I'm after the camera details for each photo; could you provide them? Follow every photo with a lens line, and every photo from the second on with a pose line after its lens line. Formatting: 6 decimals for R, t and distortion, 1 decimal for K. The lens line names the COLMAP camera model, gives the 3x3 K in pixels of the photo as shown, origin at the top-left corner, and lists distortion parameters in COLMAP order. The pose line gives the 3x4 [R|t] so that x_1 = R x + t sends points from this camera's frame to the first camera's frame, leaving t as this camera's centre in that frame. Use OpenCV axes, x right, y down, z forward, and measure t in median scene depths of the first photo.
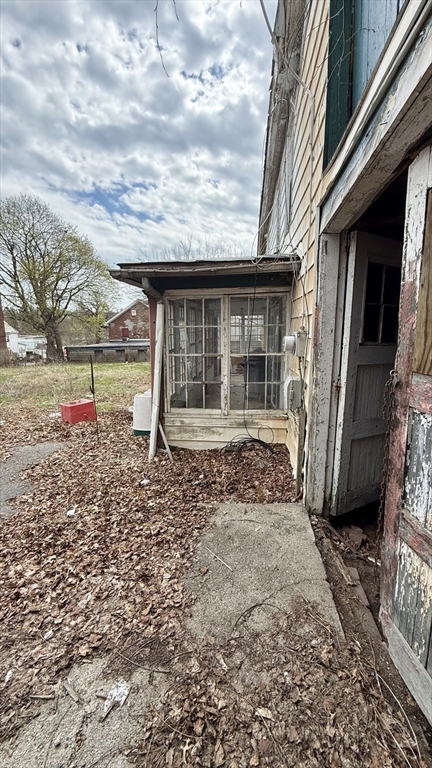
lens RADIAL K [[307.1, 0, 216.4], [0, 307.1, 382.4], [0, 0, 1]] dist [-0.004329, -0.000061]
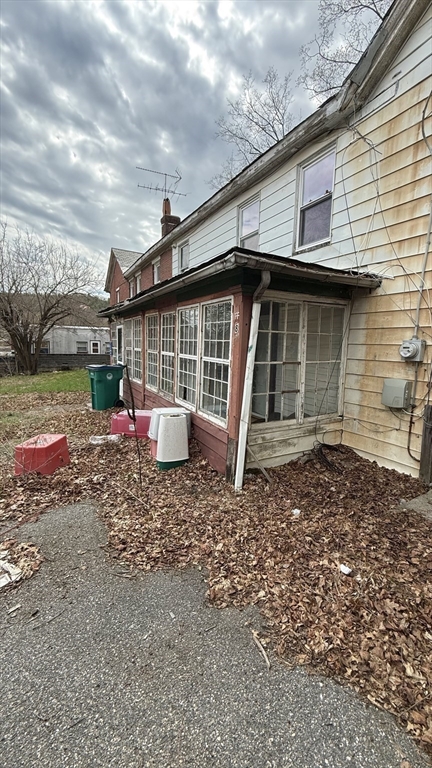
lens RADIAL K [[307.1, 0, 217.1], [0, 307.1, 383.3], [0, 0, 1]] dist [-0.004329, -0.000061]
pose [[0.802820, -0.042444, 0.594709, -0.752818], [0.066894, 0.997577, -0.019106, -0.021803], [-0.592457, 0.055121, 0.803714, 0.368473]]
